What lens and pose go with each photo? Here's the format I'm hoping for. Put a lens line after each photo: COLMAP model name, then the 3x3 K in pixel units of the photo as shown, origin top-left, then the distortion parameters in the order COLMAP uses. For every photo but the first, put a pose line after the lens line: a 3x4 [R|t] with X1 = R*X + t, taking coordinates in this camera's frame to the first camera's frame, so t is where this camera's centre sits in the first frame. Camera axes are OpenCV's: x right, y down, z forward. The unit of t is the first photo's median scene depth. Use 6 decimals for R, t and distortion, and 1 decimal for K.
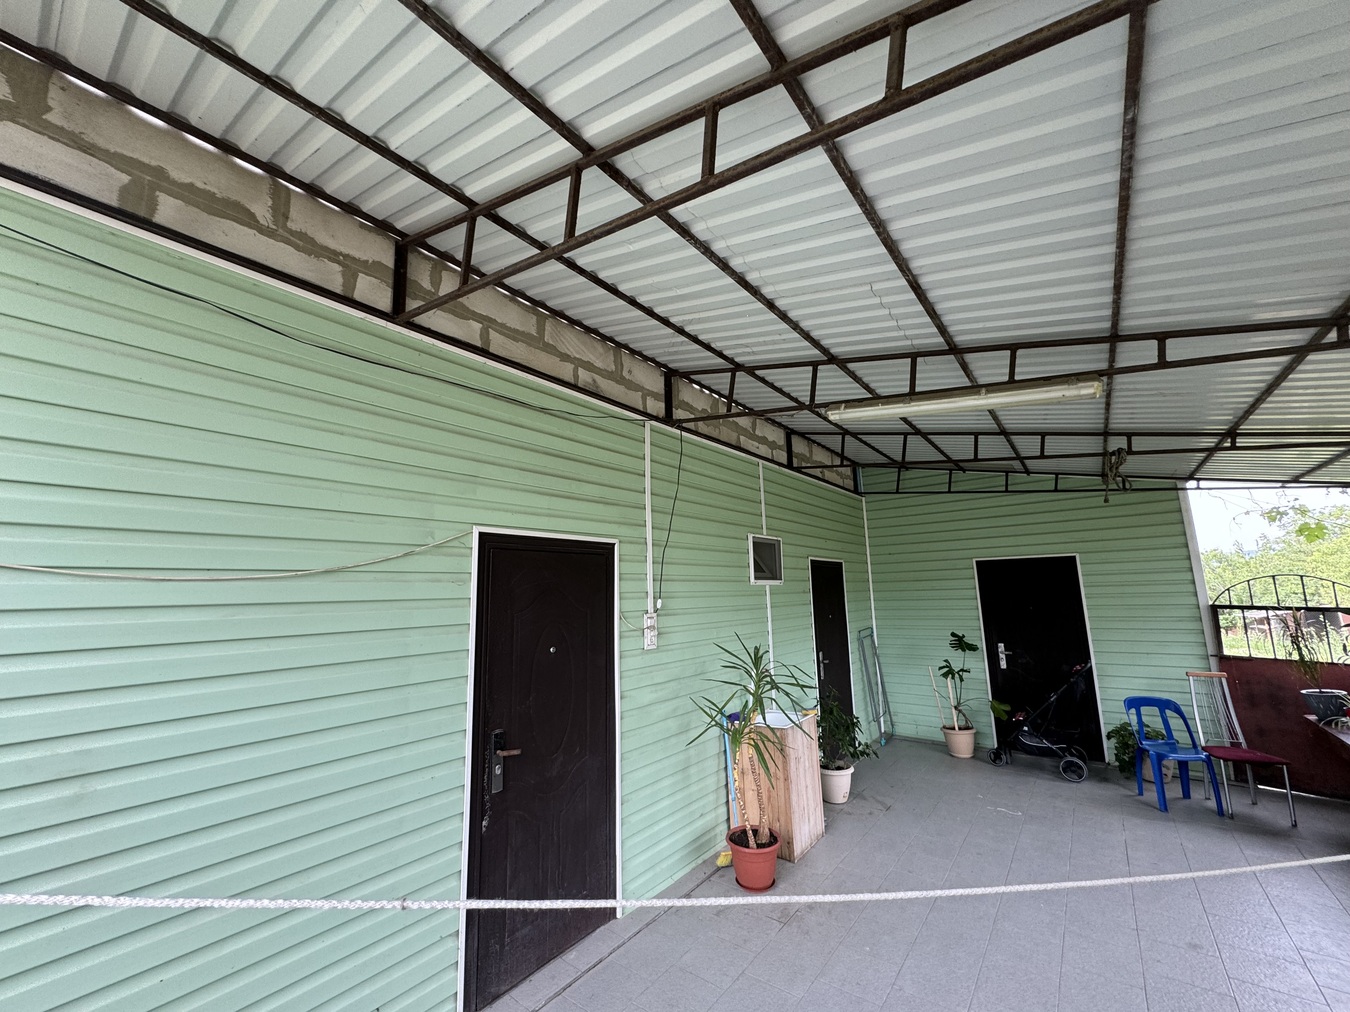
lens RADIAL K [[537.2, 0, 675.0], [0, 537.2, 506.0], [0, 0, 1]] dist [-0.000768, -0.000064]
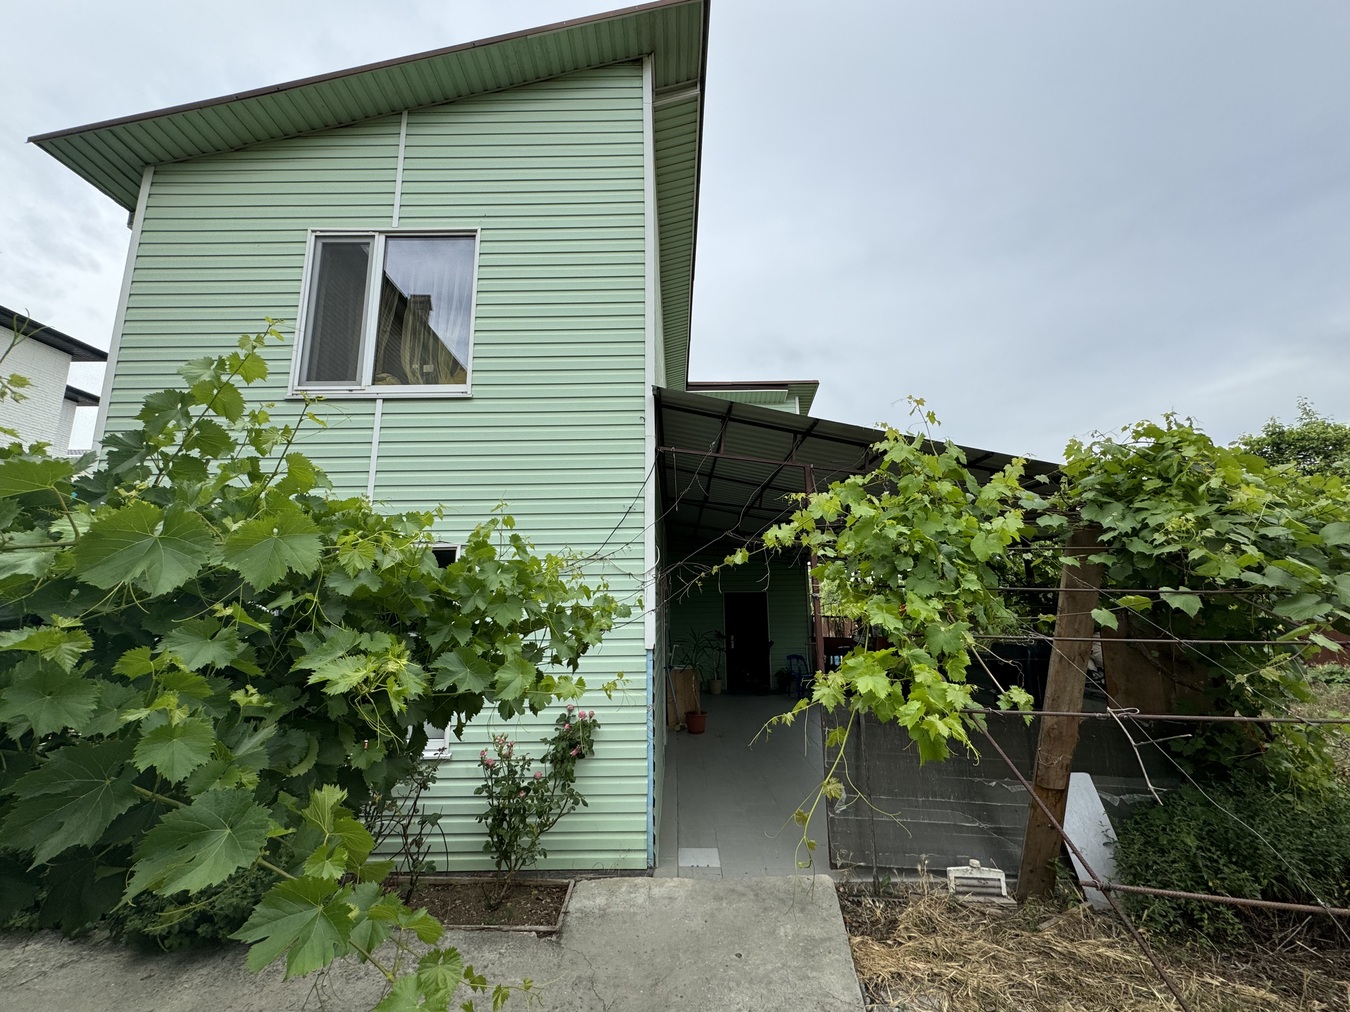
lens RADIAL K [[537.2, 0, 675.0], [0, 537.2, 506.0], [0, 0, 1]] dist [-0.000768, -0.000064]
pose [[0.794739, 0.124601, 0.594024, -0.931931], [-0.103039, 0.992192, -0.070264, -0.069009], [-0.598141, -0.005366, 0.801373, -0.537358]]
